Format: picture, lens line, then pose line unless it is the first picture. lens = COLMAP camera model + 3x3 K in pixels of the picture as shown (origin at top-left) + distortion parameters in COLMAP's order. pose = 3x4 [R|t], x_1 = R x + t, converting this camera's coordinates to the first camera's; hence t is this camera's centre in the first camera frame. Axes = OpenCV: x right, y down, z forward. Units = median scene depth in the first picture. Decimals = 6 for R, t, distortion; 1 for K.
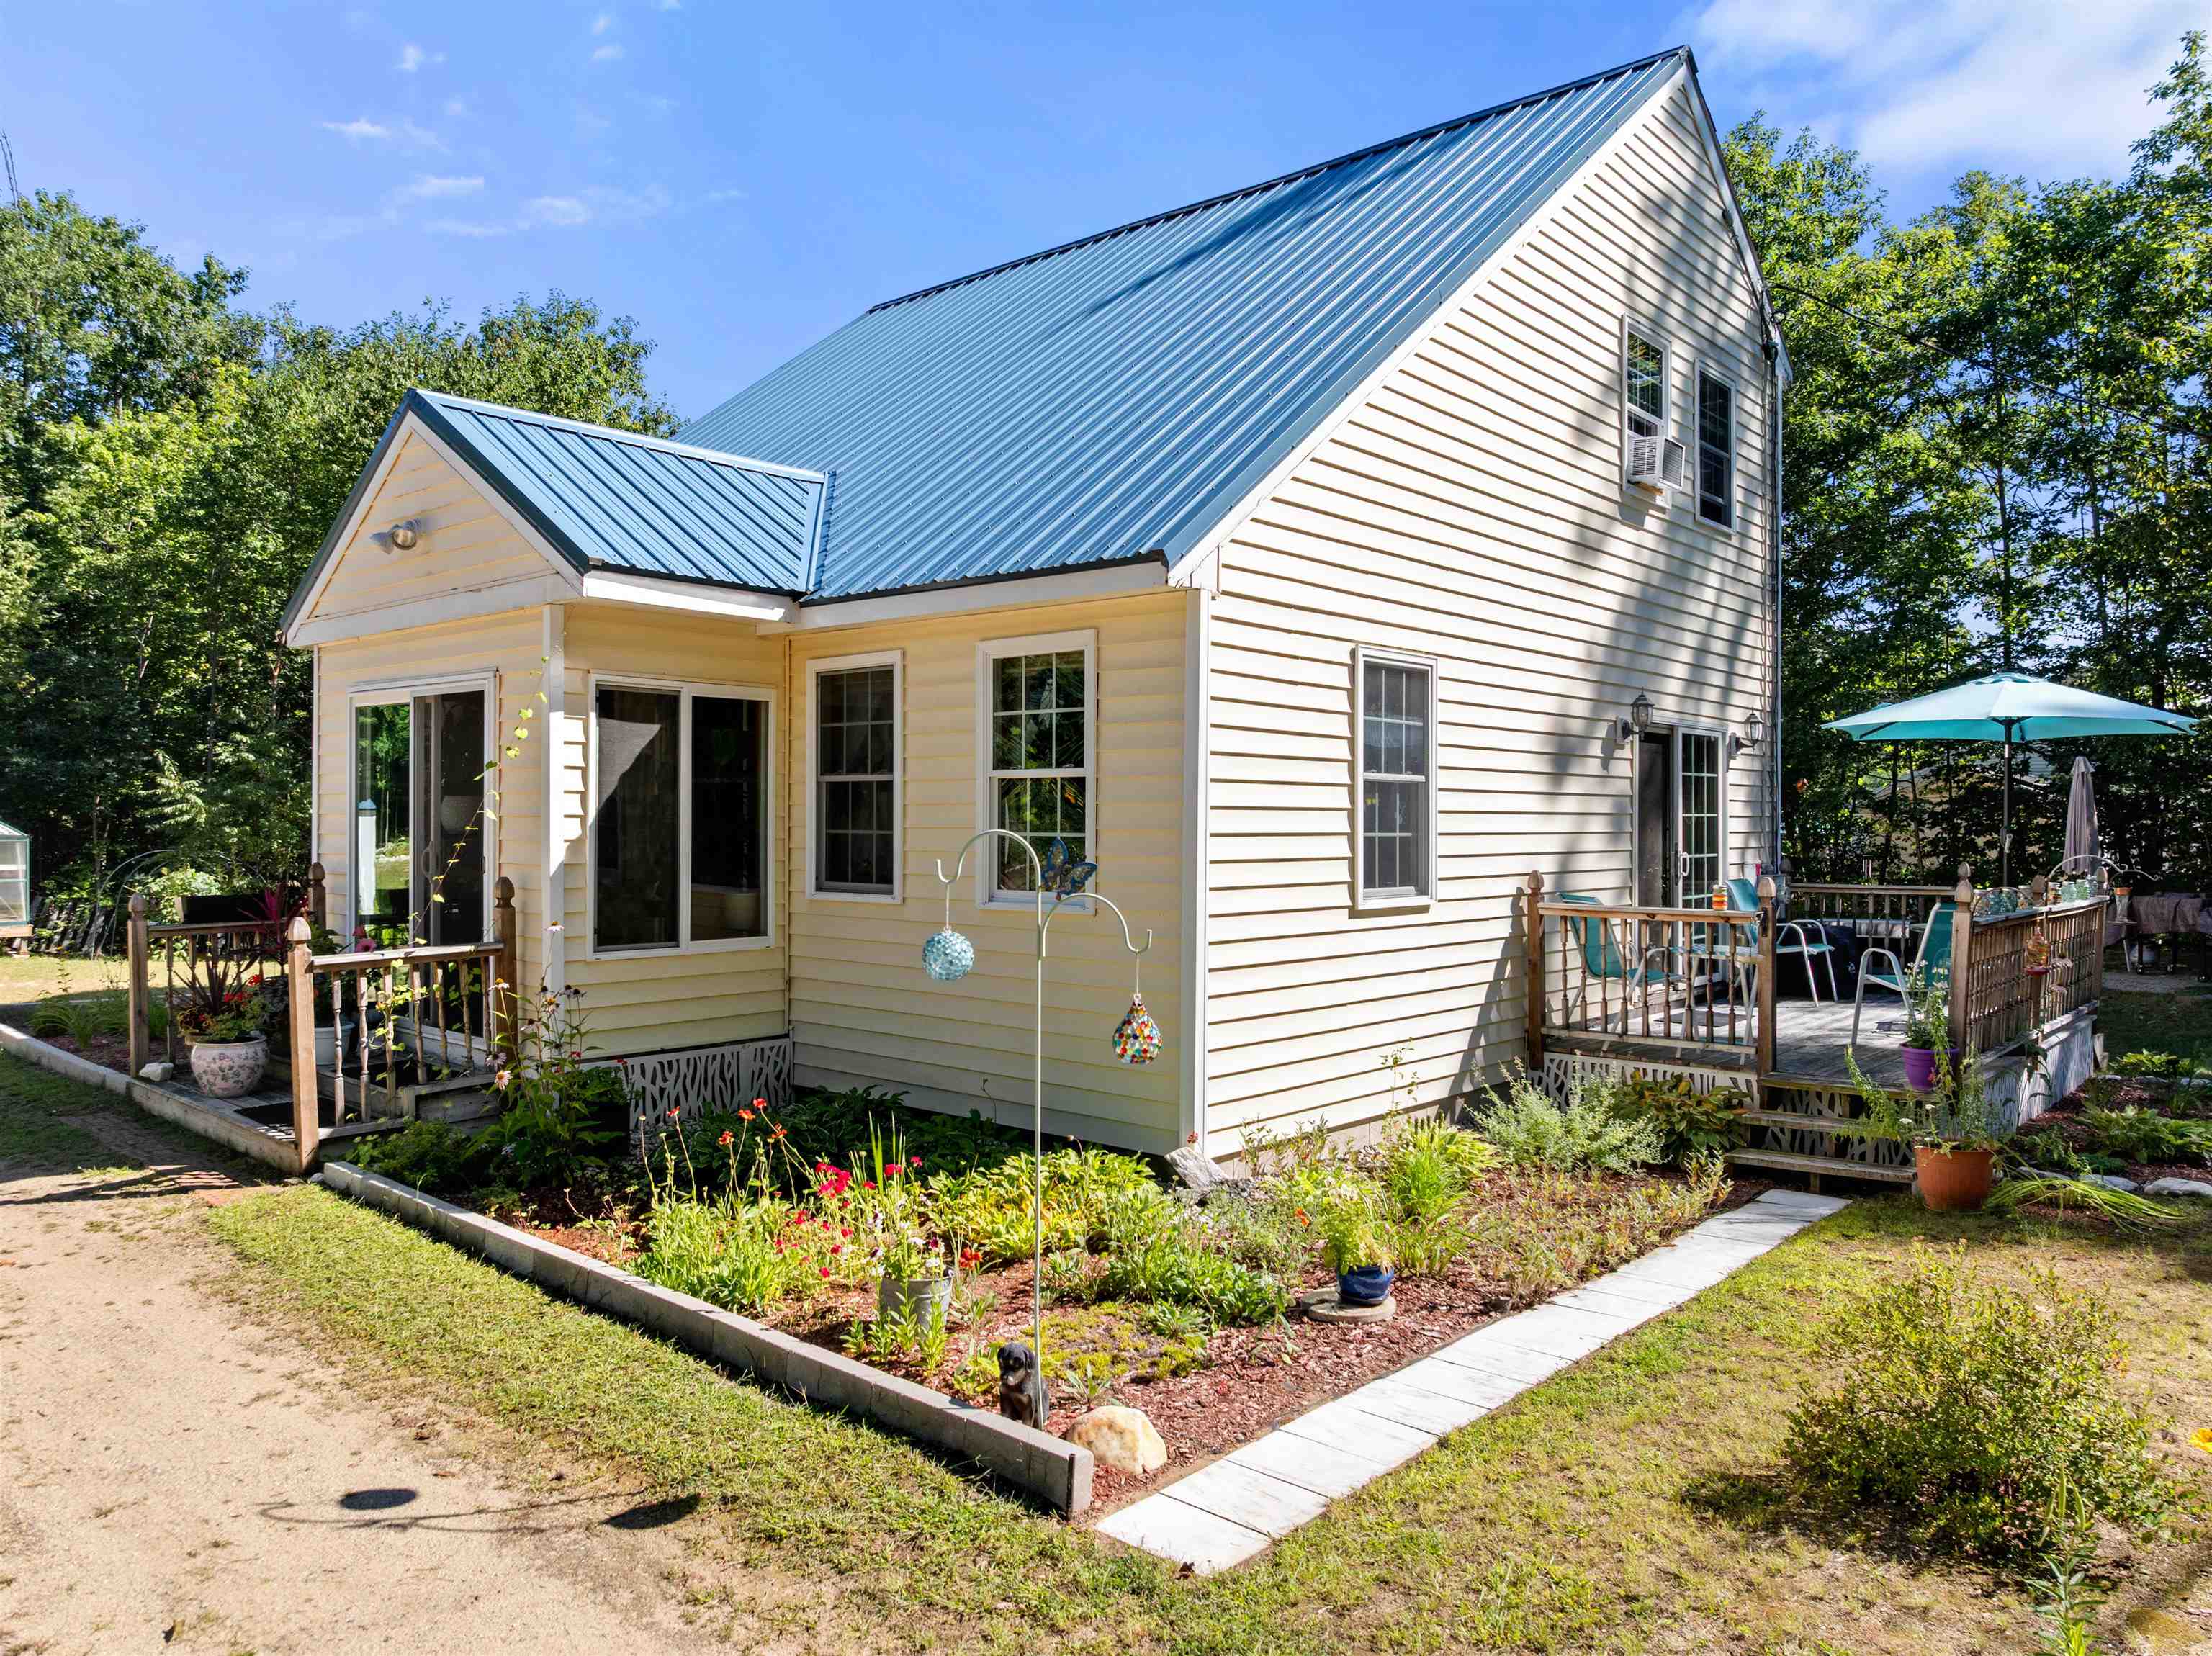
lens RADIAL K [[1559.7, 0, 1111.4], [0, 1559.7, 826.4], [0, 0, 1]] dist [-0.042503, 0.014765]
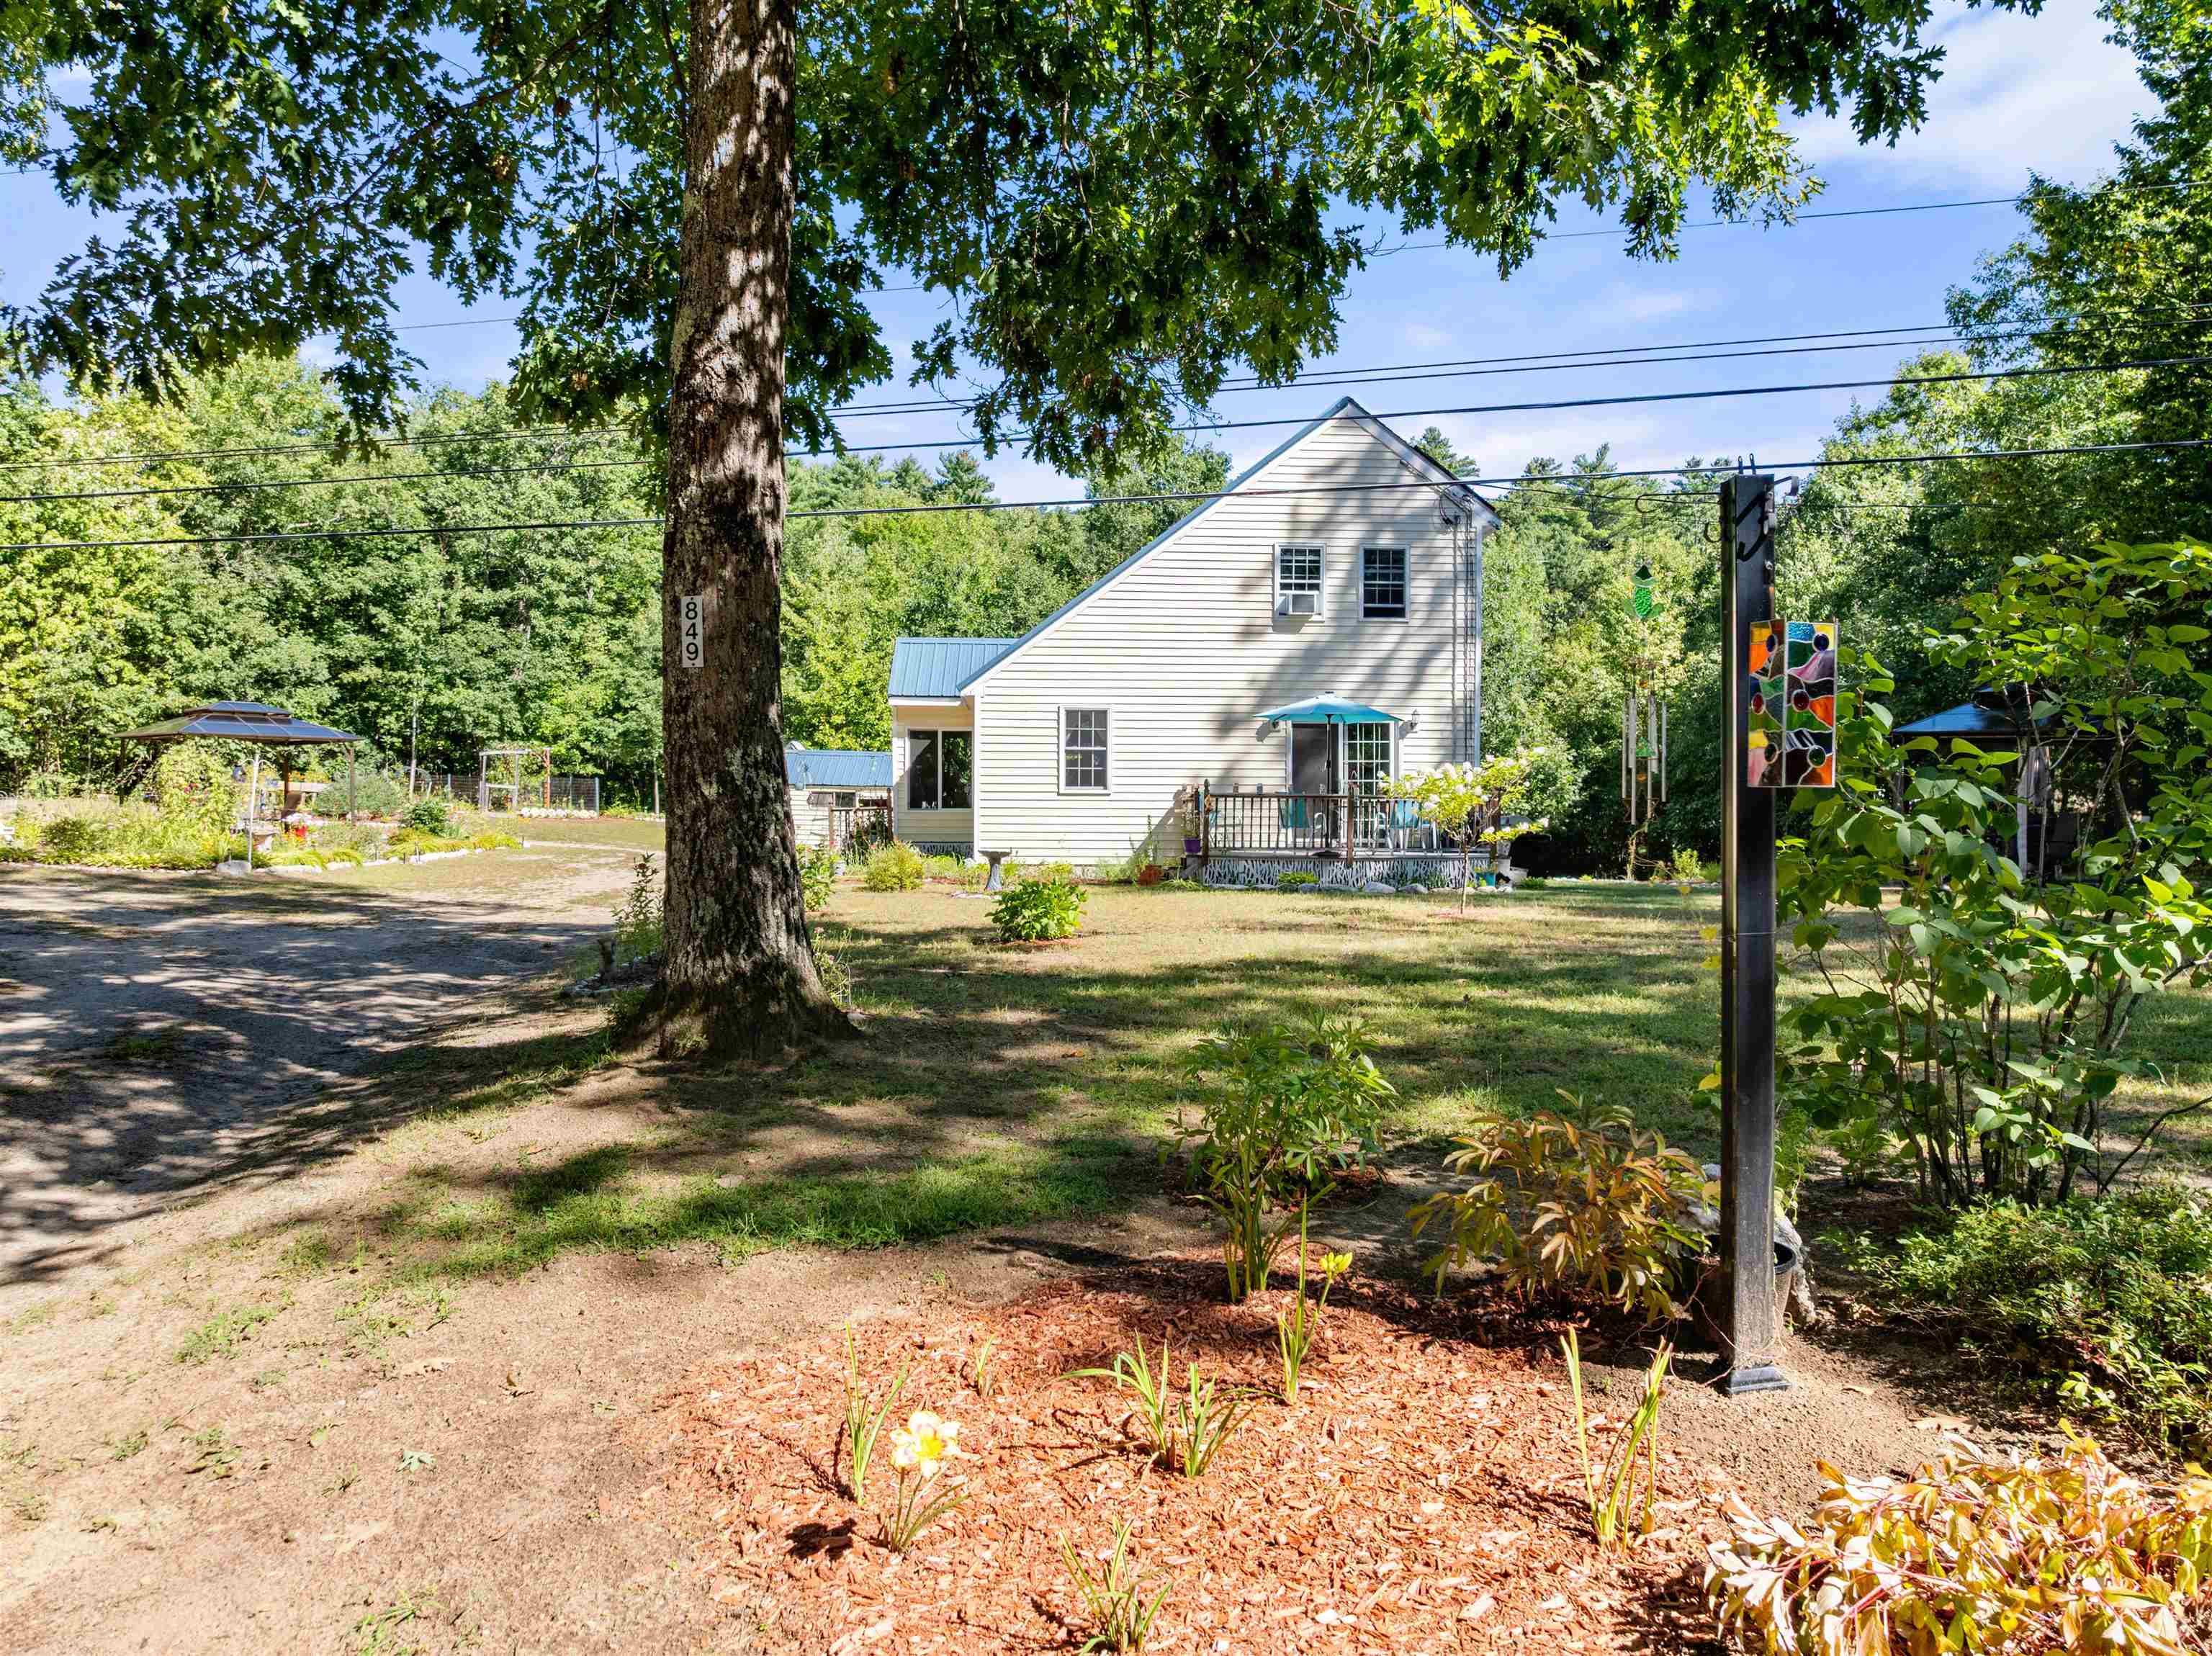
lens RADIAL K [[1559.7, 0, 1089.0], [0, 1559.7, 818.9], [0, 0, 1]] dist [-0.042503, 0.014765]
pose [[0.691199, -0.003846, -0.722654, 1.858249], [-0.002193, 0.999970, -0.007420, 0.098671], [0.722661, 0.006714, 0.691170, -0.813030]]
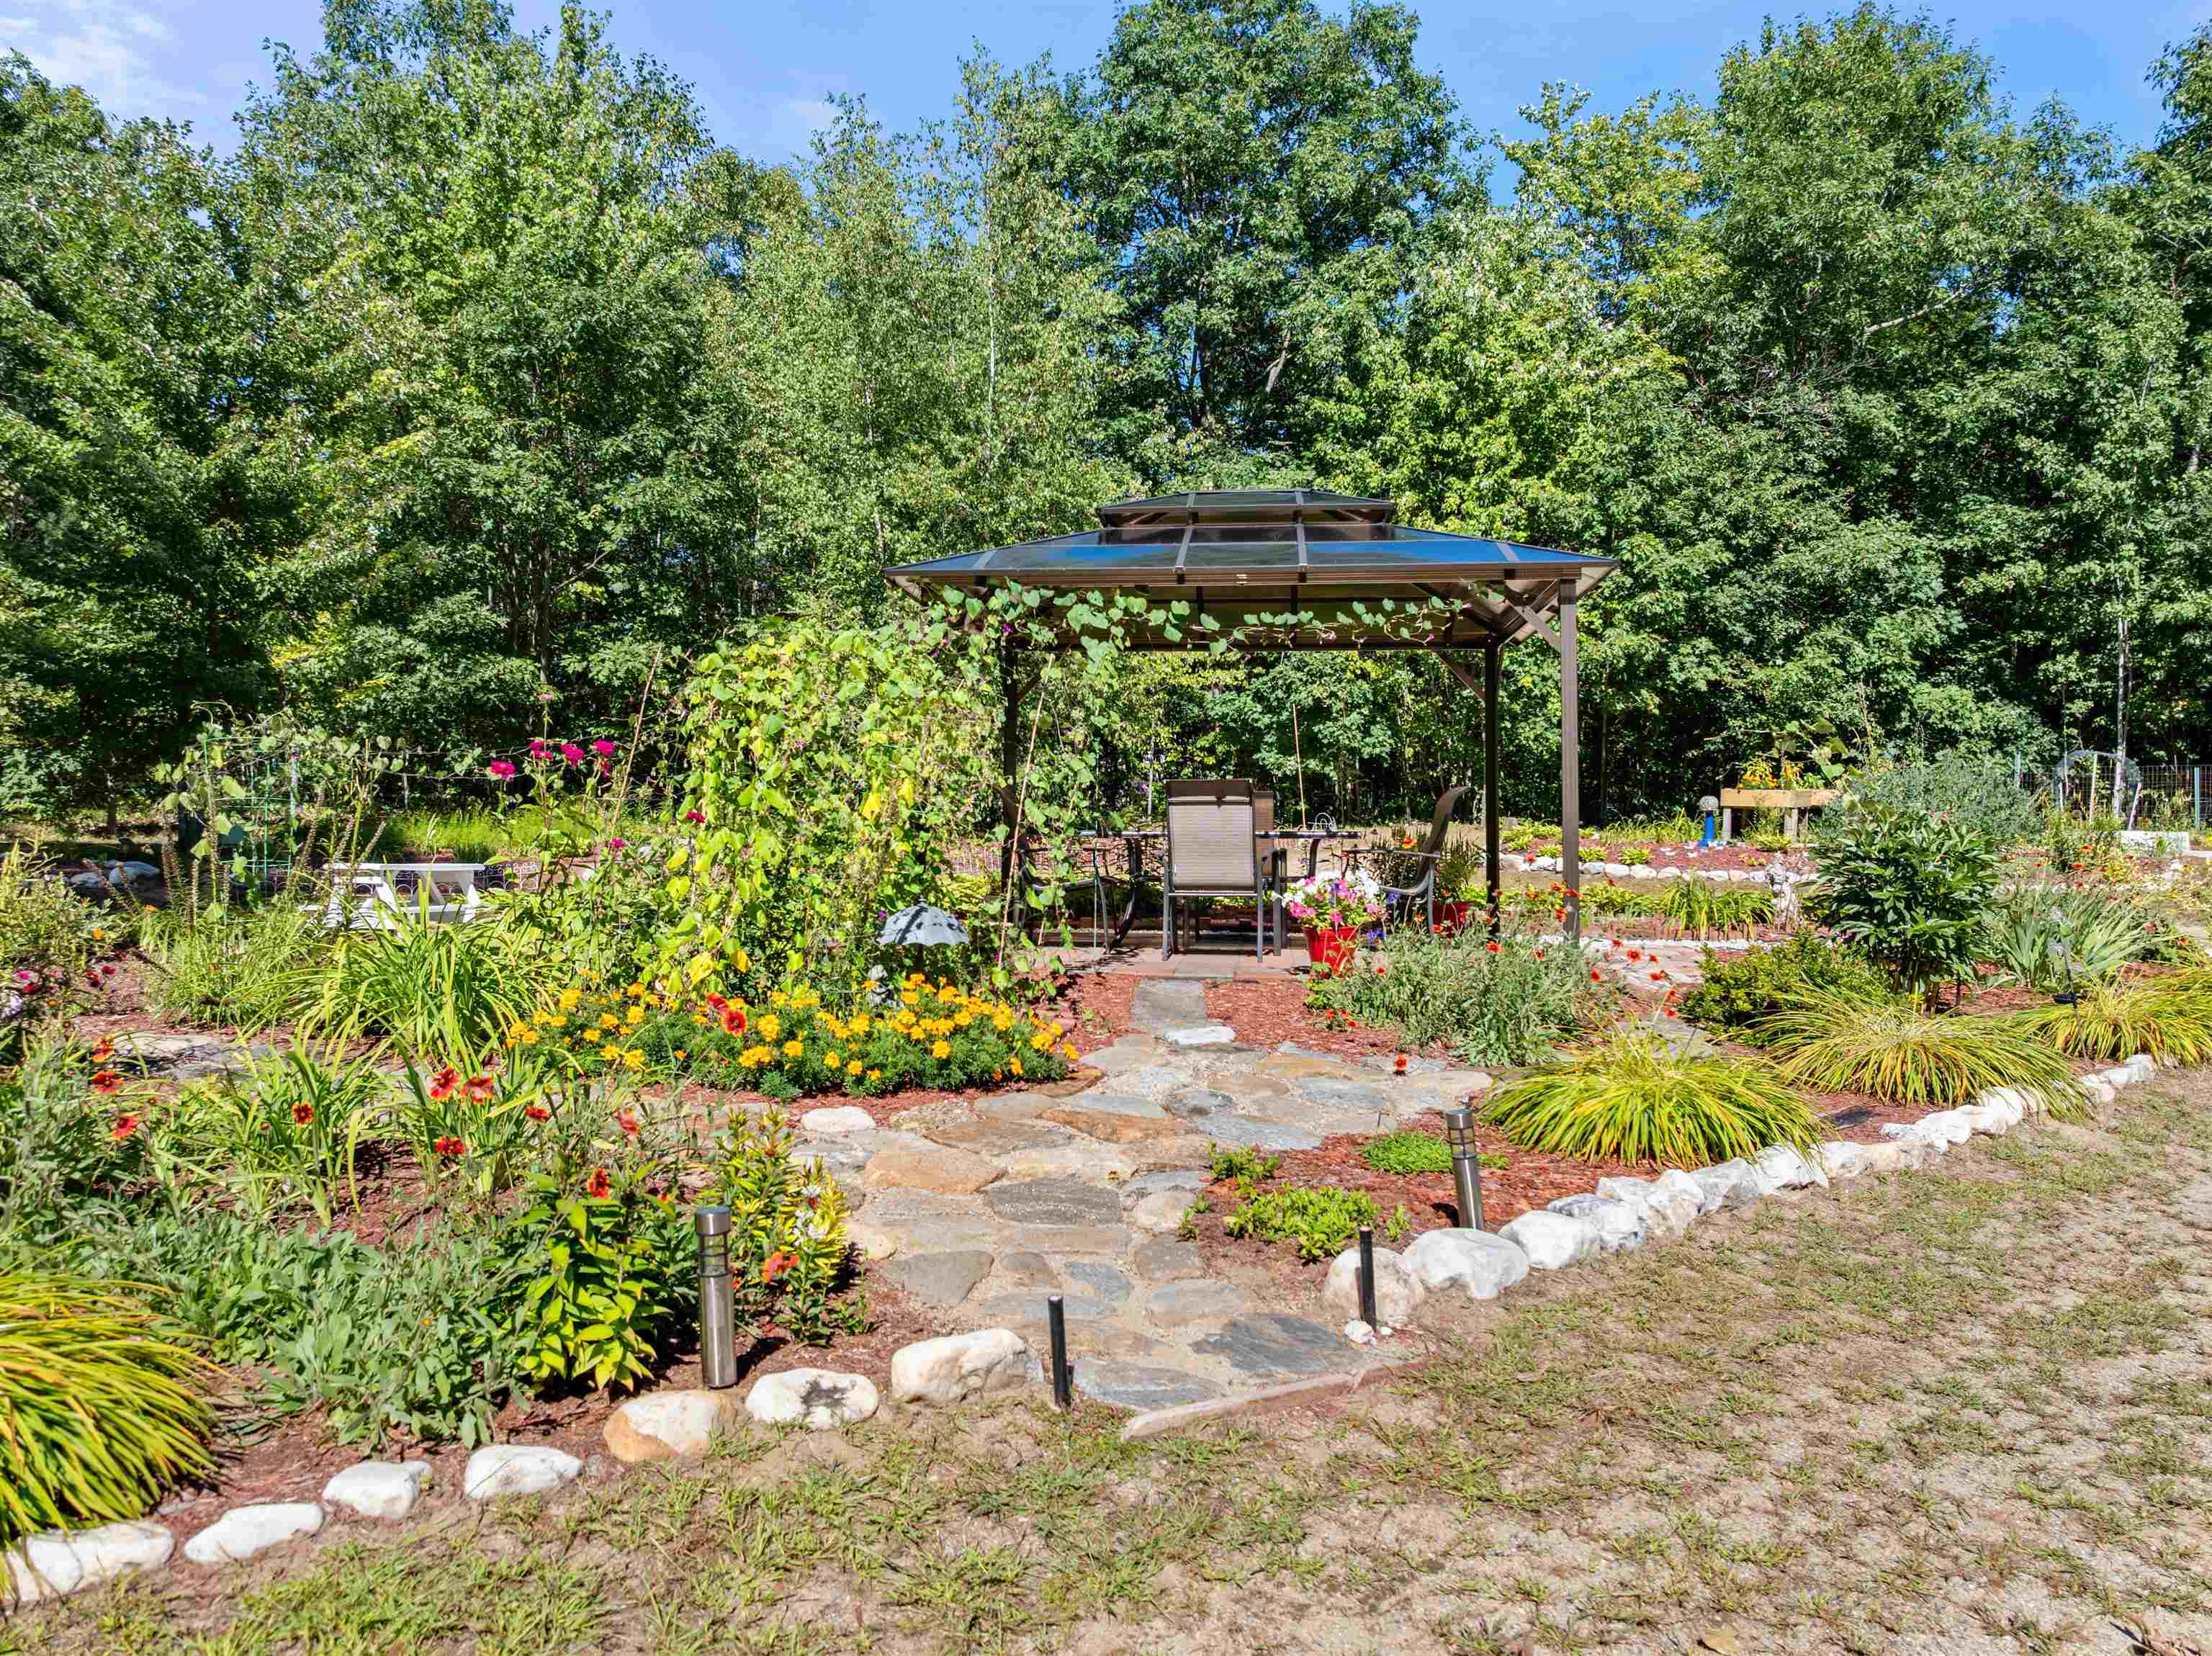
lens RADIAL K [[1559.7, 0, 1119.5], [0, 1559.7, 832.8], [0, 0, 1]] dist [-0.042503, 0.014765]
pose [[-0.274634, -0.011924, -0.961475, -0.516396], [-0.012731, 0.999881, -0.008764, 0.059290], [0.961465, 0.009833, -0.274753, 0.221742]]
